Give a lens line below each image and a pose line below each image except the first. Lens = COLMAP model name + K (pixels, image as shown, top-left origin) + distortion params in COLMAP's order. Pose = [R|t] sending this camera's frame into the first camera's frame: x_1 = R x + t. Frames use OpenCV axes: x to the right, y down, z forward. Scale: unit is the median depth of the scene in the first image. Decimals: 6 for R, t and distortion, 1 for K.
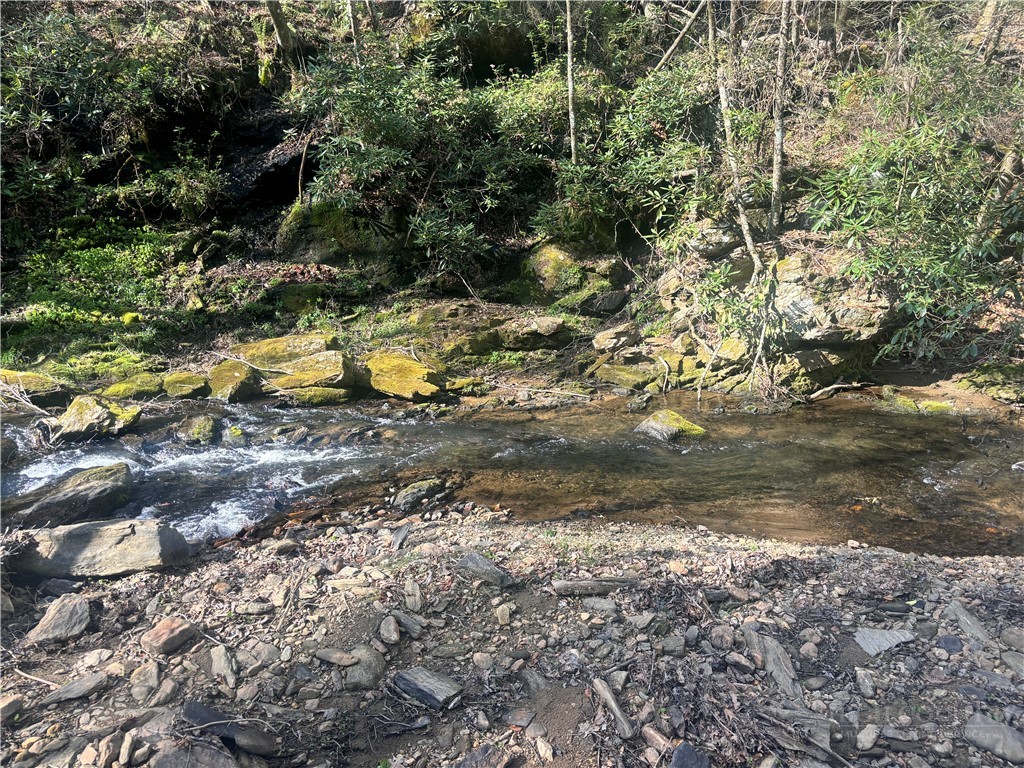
lens RADIAL K [[779.0, 0, 521.7], [0, 779.0, 387.5], [0, 0, 1]] dist [0.044471, -0.041943]
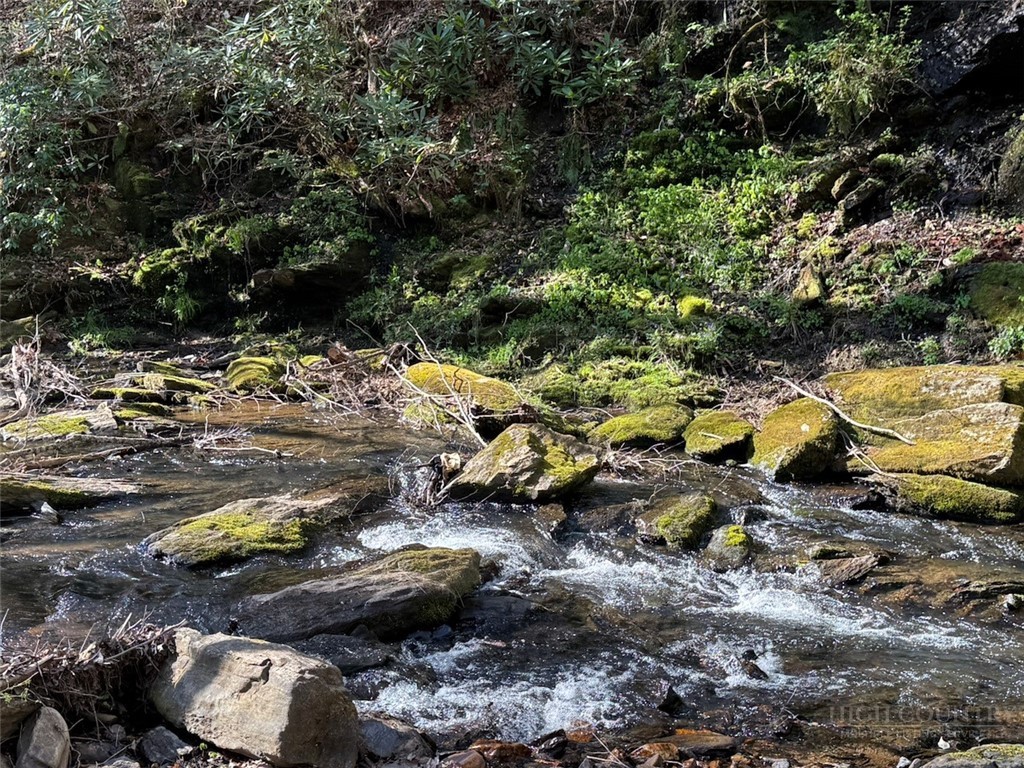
lens RADIAL K [[1418.0, 0, 515.1], [0, 1418.0, 387.0], [0, 0, 1]] dist [0.127045, 0.000000]
pose [[0.727084, 0.109057, -0.677831, 0.119734], [-0.151699, 0.988420, -0.003693, -0.011280], [0.669579, 0.105512, 0.735209, 0.214424]]
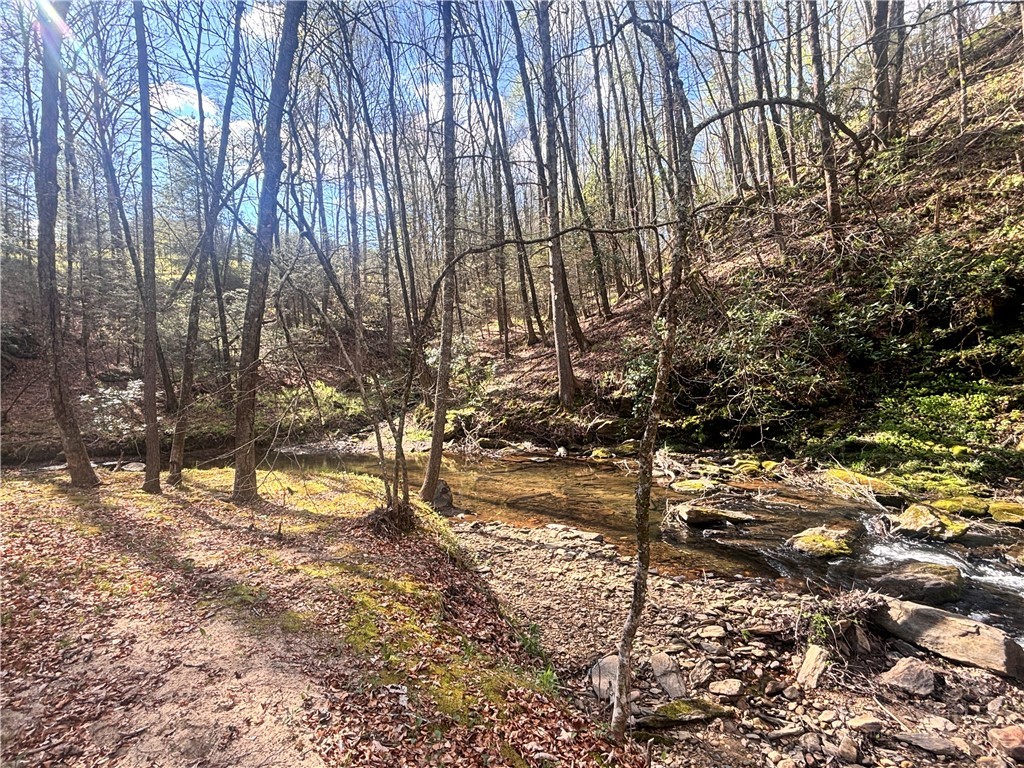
lens RADIAL K [[518.5, 0, 511.8], [0, 518.5, 385.8], [0, 0, 1]] dist [0.006148, -0.001230]
pose [[0.414808, 0.026138, -0.909534, -0.036915], [-0.191017, 0.979815, -0.058958, -0.002178], [0.889633, 0.198192, 0.411428, -0.024561]]
